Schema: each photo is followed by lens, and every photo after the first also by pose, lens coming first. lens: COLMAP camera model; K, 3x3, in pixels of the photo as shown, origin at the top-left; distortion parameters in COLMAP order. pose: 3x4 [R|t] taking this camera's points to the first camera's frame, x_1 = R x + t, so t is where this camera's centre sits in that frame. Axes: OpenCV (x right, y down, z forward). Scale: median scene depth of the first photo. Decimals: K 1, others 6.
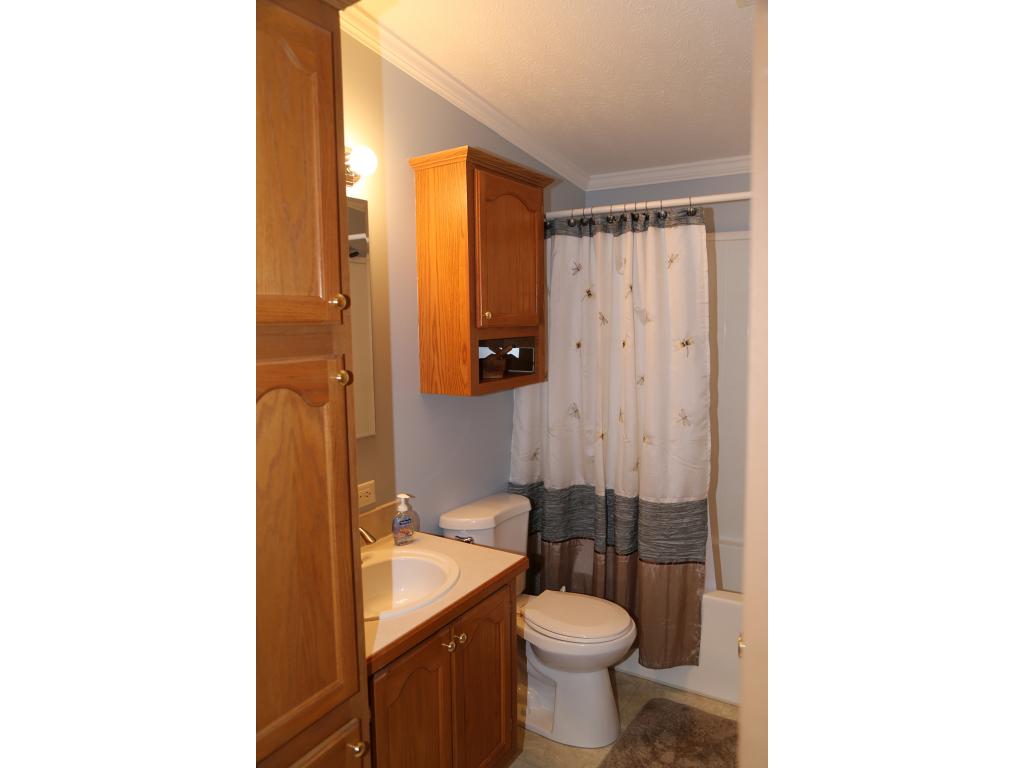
lens RADIAL K [[633.7, 0, 511.5], [0, 633.7, 386.9], [0, 0, 1]] dist [-0.000904, 0.000570]
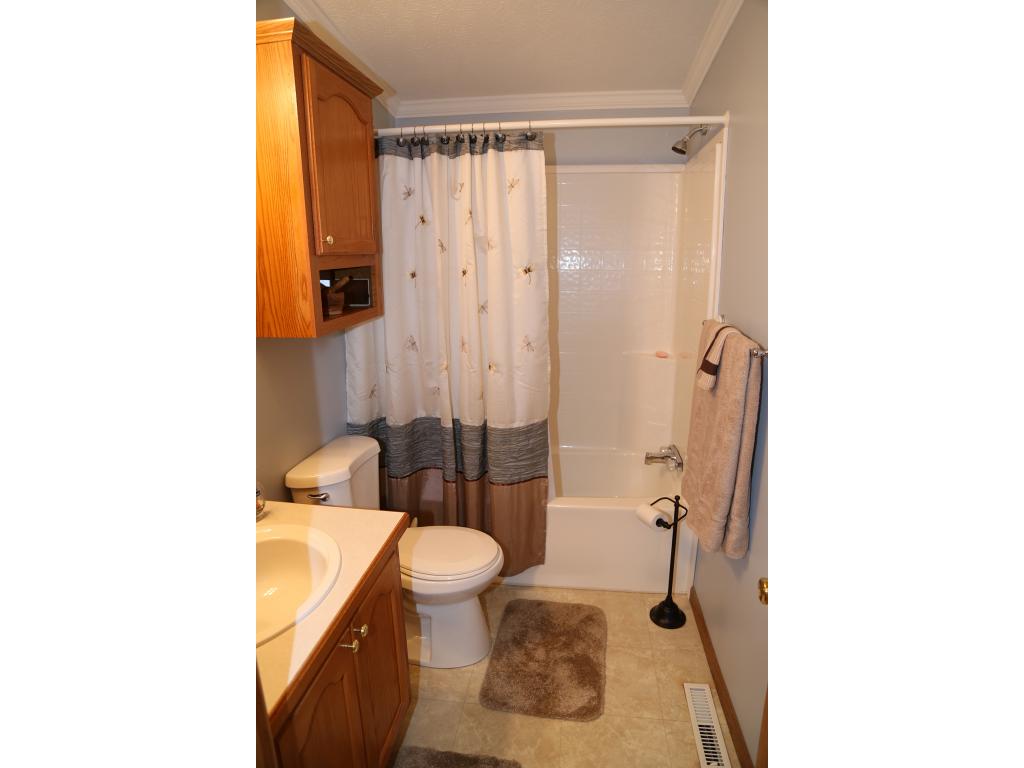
lens RADIAL K [[526.6, 0, 511.0], [0, 526.6, 385.5], [0, 0, 1]] dist [-0.119591, 0.080023]
pose [[0.918485, -0.096846, 0.383415, -0.083584], [0.043829, 0.988506, 0.144691, -0.009255], [-0.393021, -0.116092, 0.912172, 0.223447]]
